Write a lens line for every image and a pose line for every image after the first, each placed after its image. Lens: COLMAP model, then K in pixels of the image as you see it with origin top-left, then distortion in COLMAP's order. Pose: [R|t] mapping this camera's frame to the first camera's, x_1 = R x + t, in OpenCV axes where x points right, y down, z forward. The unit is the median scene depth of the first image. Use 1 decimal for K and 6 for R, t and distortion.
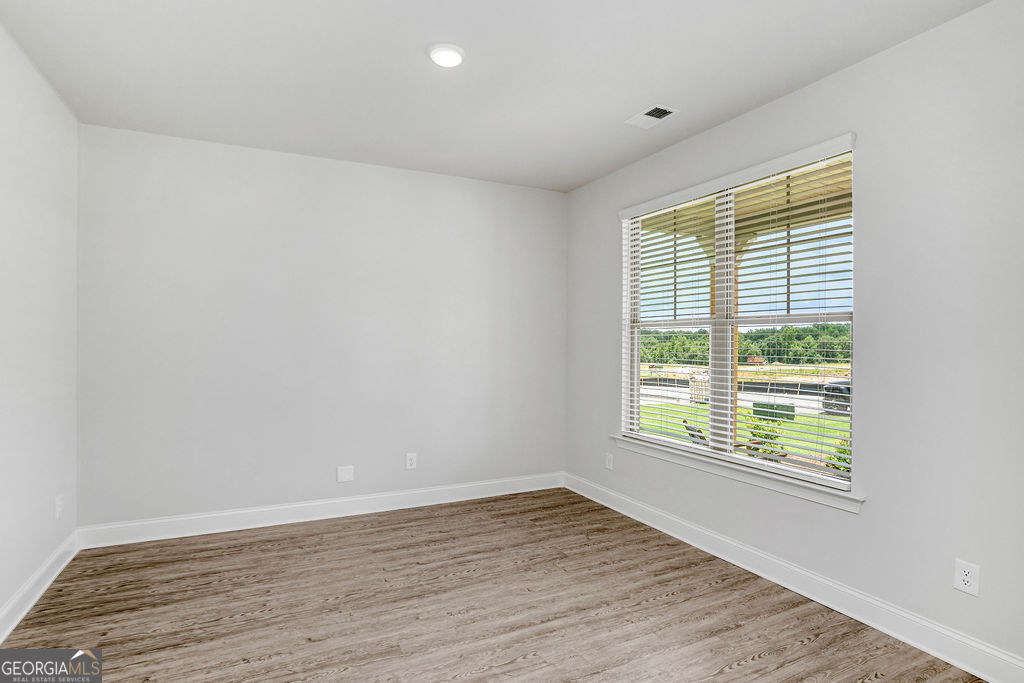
lens RADIAL K [[542.0, 0, 511.4], [0, 542.0, 341.5], [0, 0, 1]] dist [-0.002313, 0.000379]
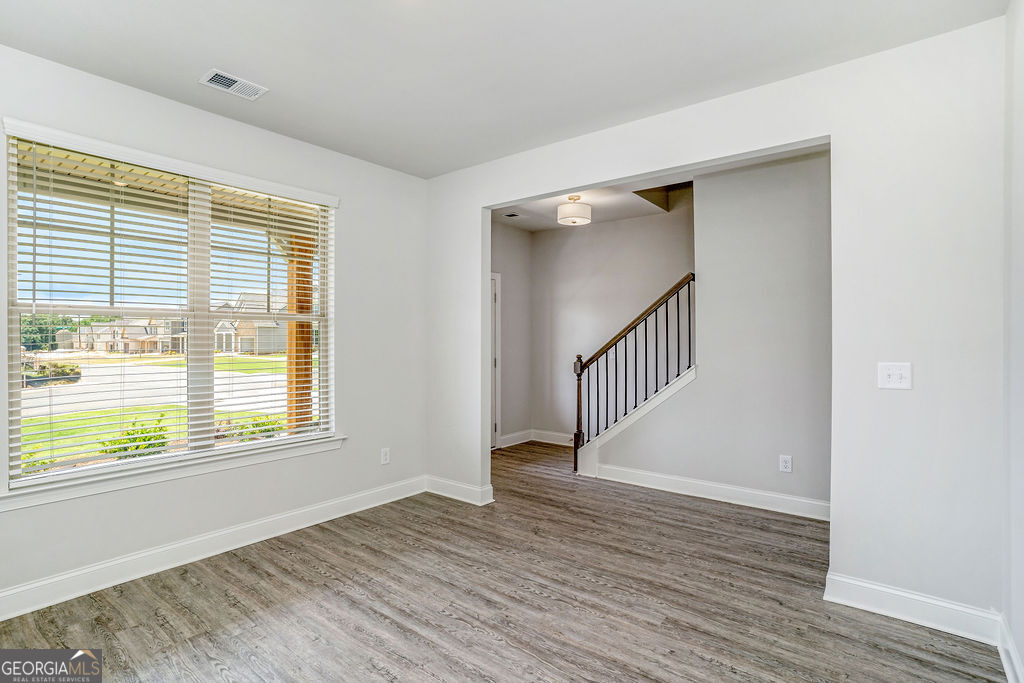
lens RADIAL K [[500.5, 0, 510.5], [0, 500.5, 338.4], [0, 0, 1]] dist [-0.057802, 0.023546]
pose [[-0.415950, -0.002791, 0.909383, -0.707673], [0.005476, 0.999969, 0.005574, 0.002844], [-0.909371, 0.007298, -0.415922, 0.968283]]
